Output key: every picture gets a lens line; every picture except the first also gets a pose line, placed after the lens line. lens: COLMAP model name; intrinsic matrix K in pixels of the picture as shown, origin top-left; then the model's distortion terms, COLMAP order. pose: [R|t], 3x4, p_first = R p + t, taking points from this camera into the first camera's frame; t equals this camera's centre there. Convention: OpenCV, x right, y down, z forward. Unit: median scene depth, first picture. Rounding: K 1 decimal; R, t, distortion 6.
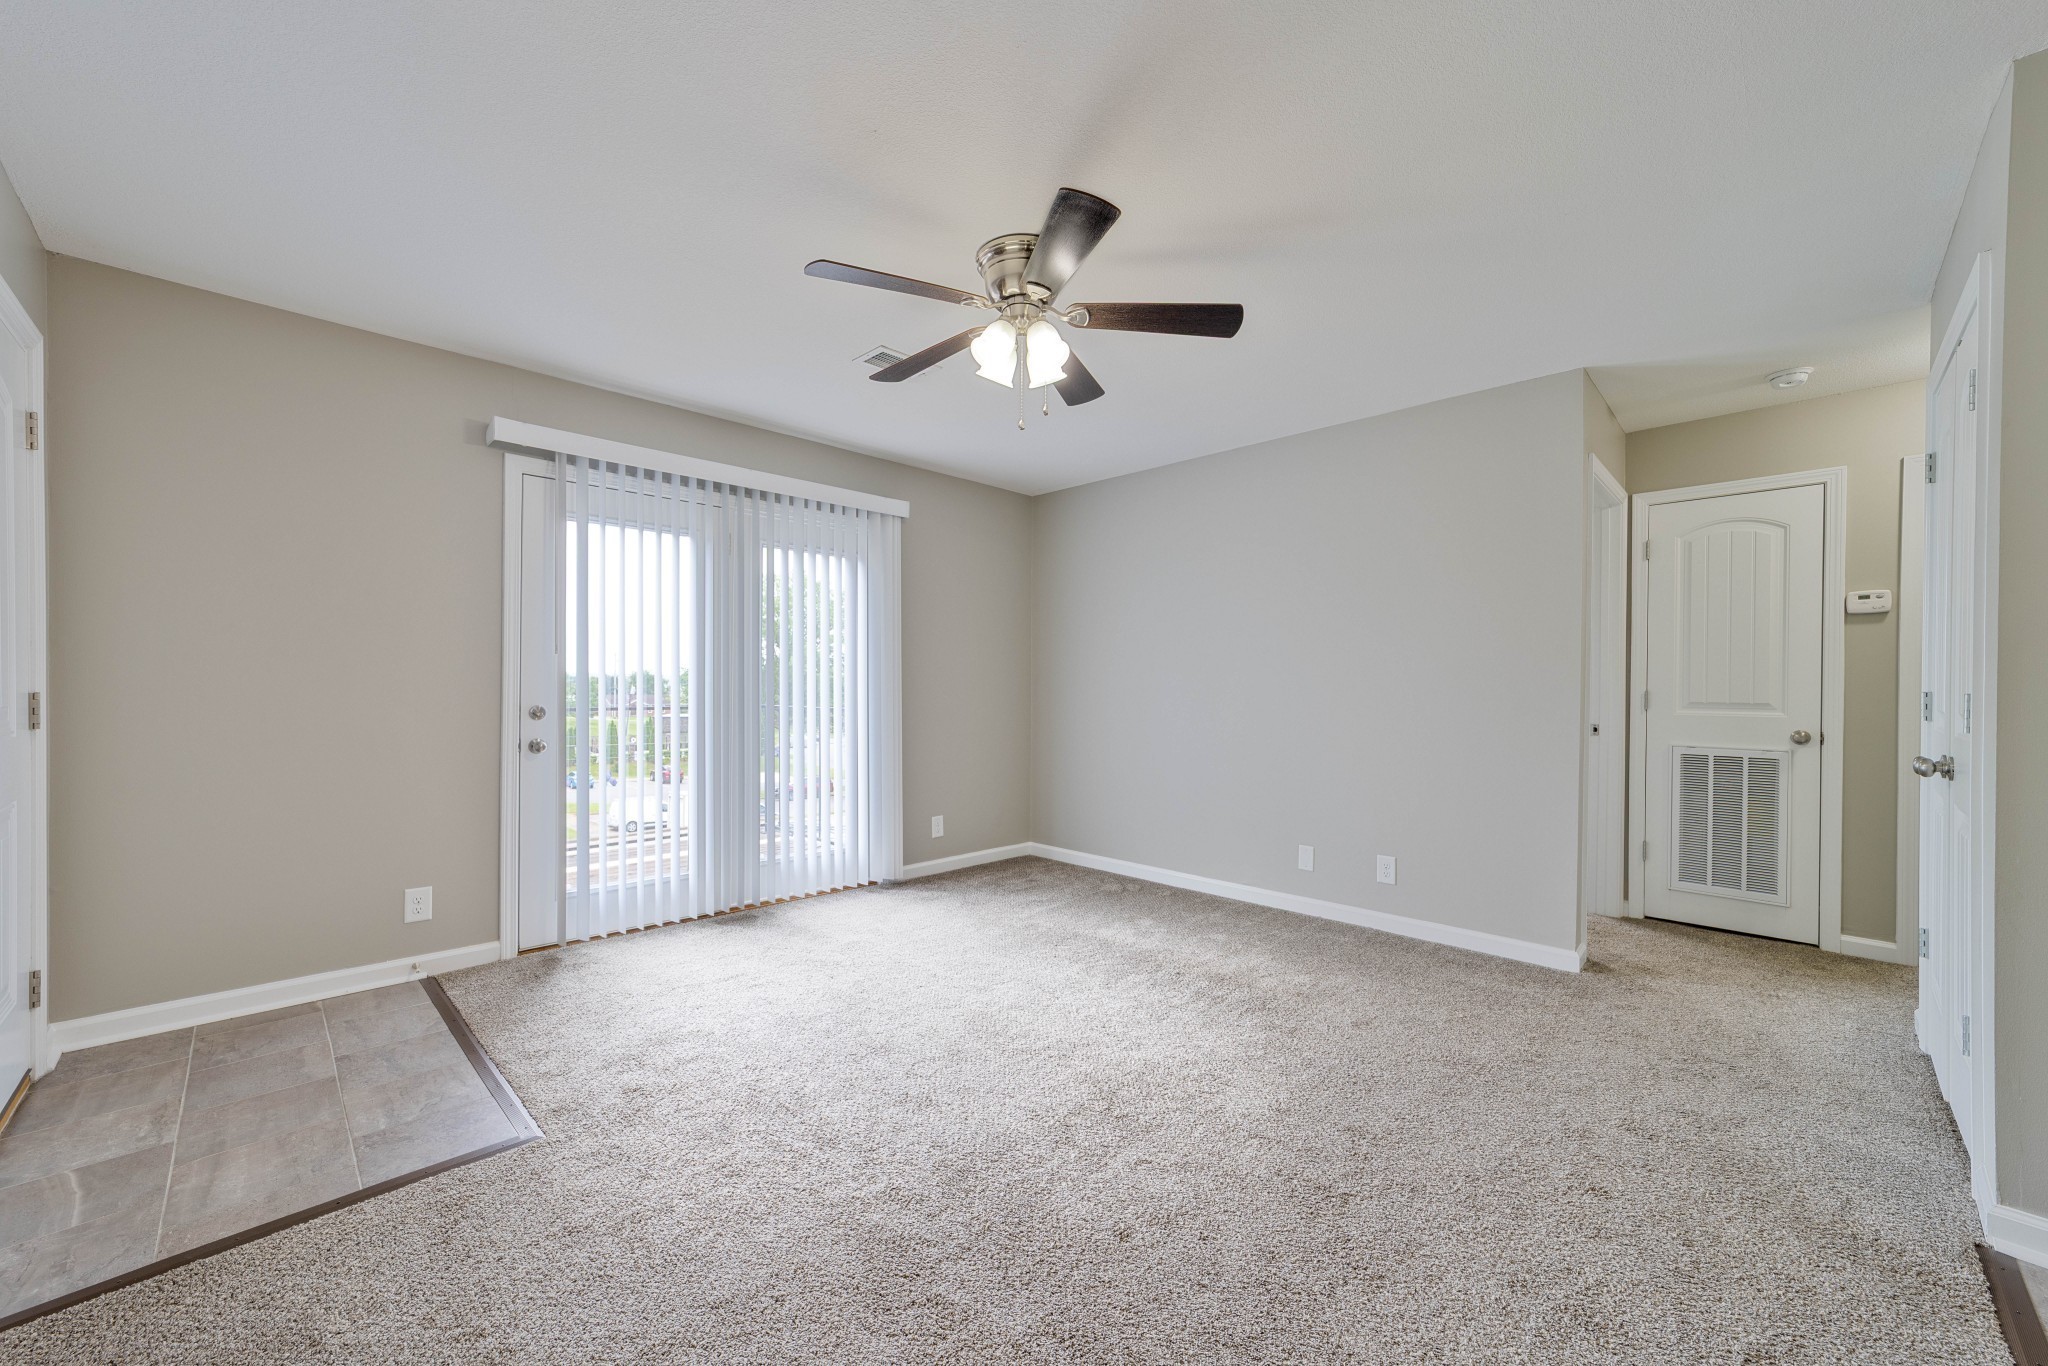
lens RADIAL K [[793.0, 0, 1043.0], [0, 793.0, 689.7], [0, 0, 1]] dist [-0.011587, 0.012469]
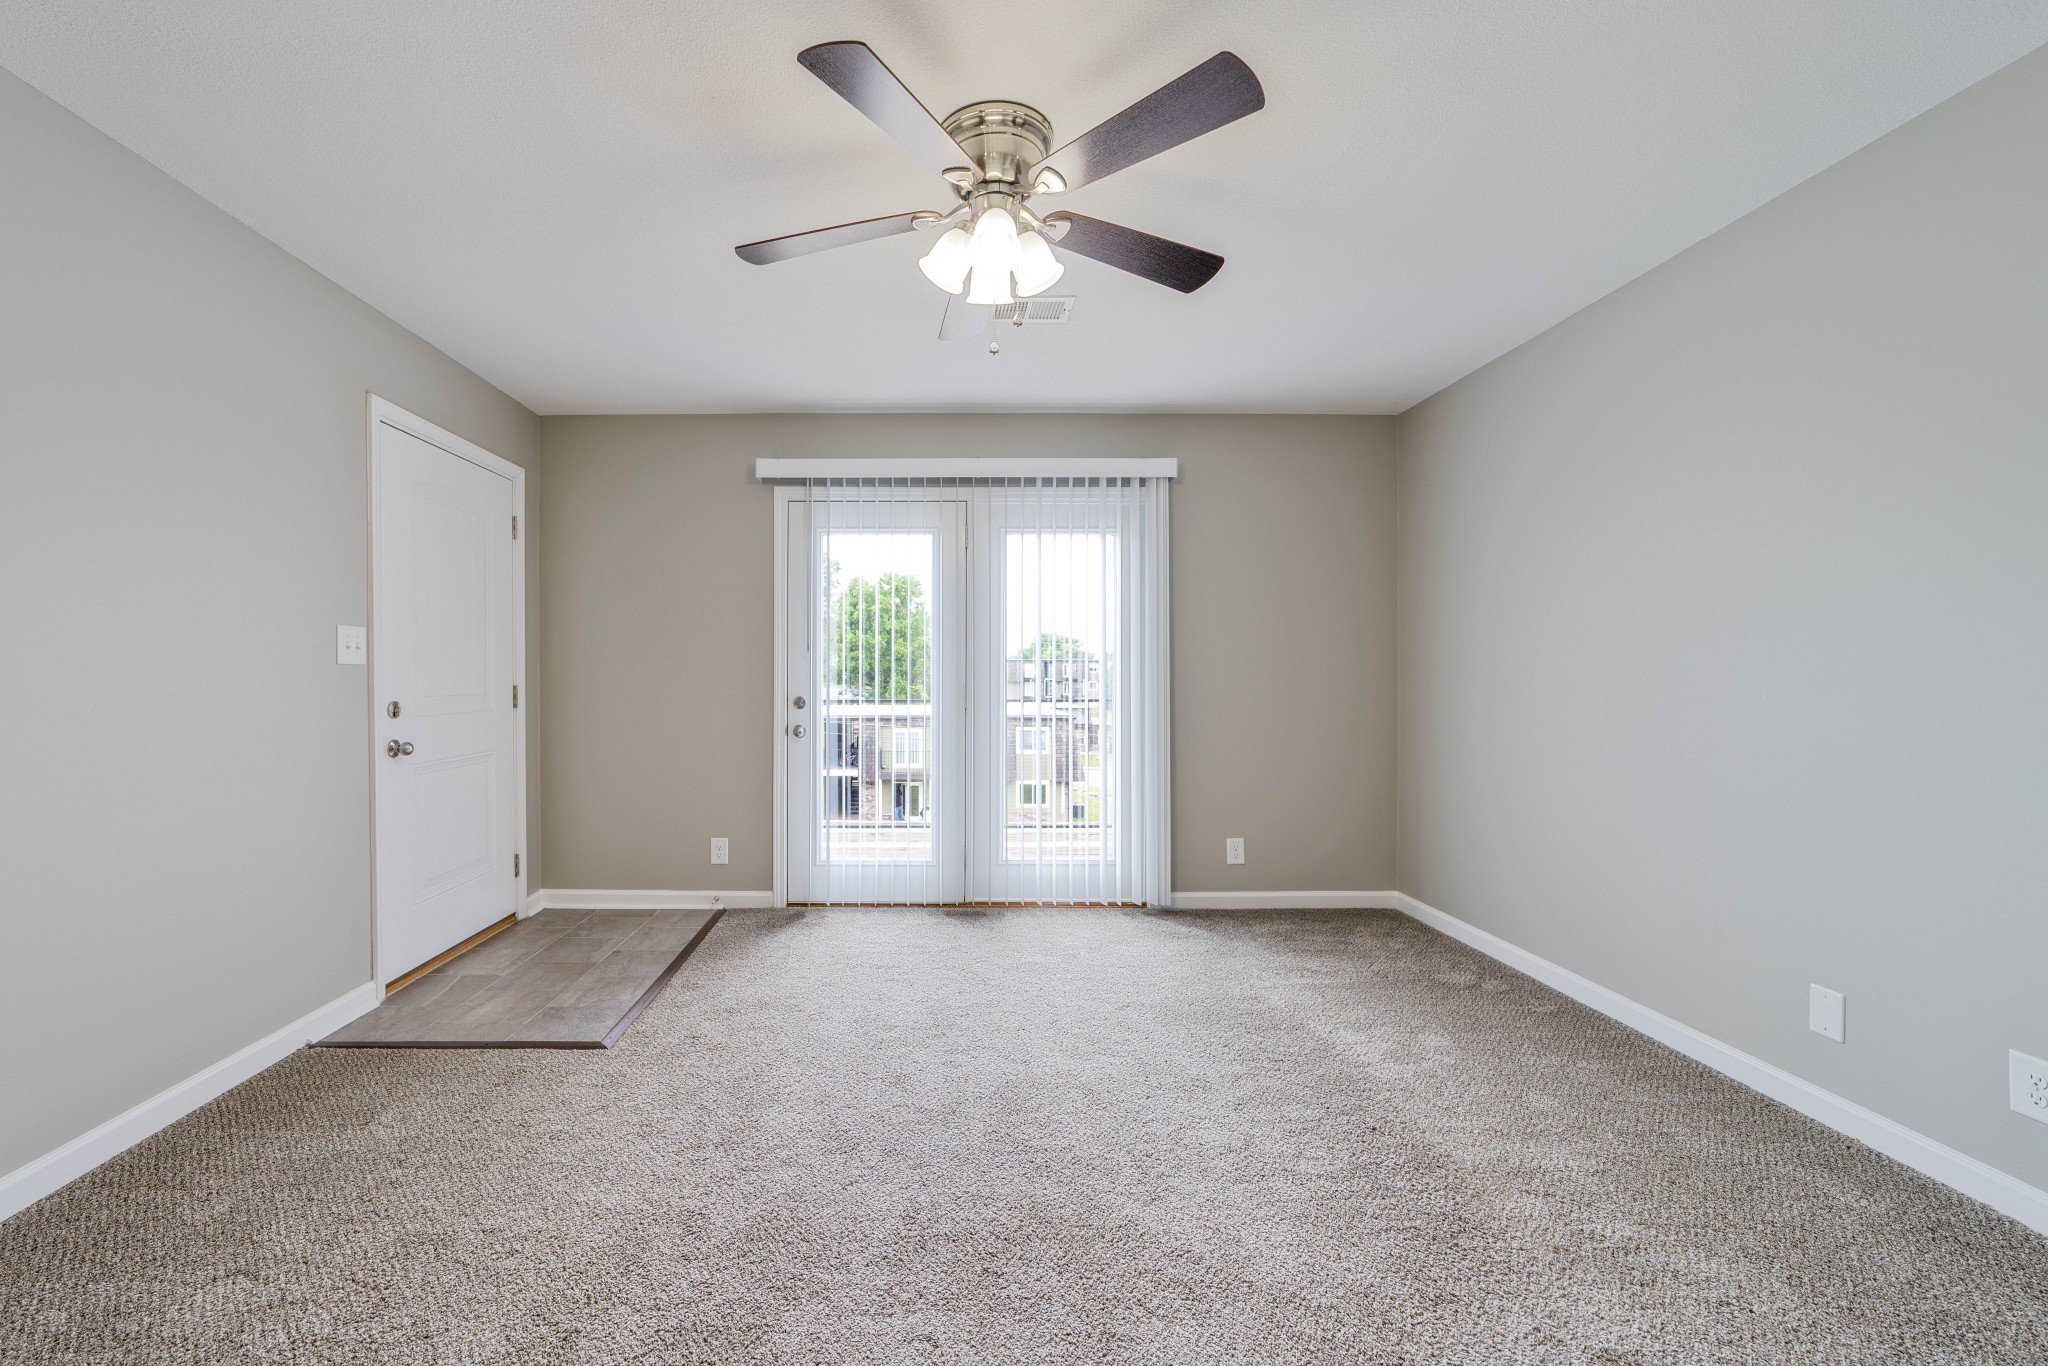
lens RADIAL K [[830.2, 0, 943.2], [0, 830.2, 680.8], [0, 0, 1]] dist [-0.001705, 0.000304]
pose [[0.701705, -0.010144, -0.712395, 0.391567], [0.003464, 0.999935, -0.010826, 0.011067], [0.712459, 0.005129, 0.701695, 0.291253]]
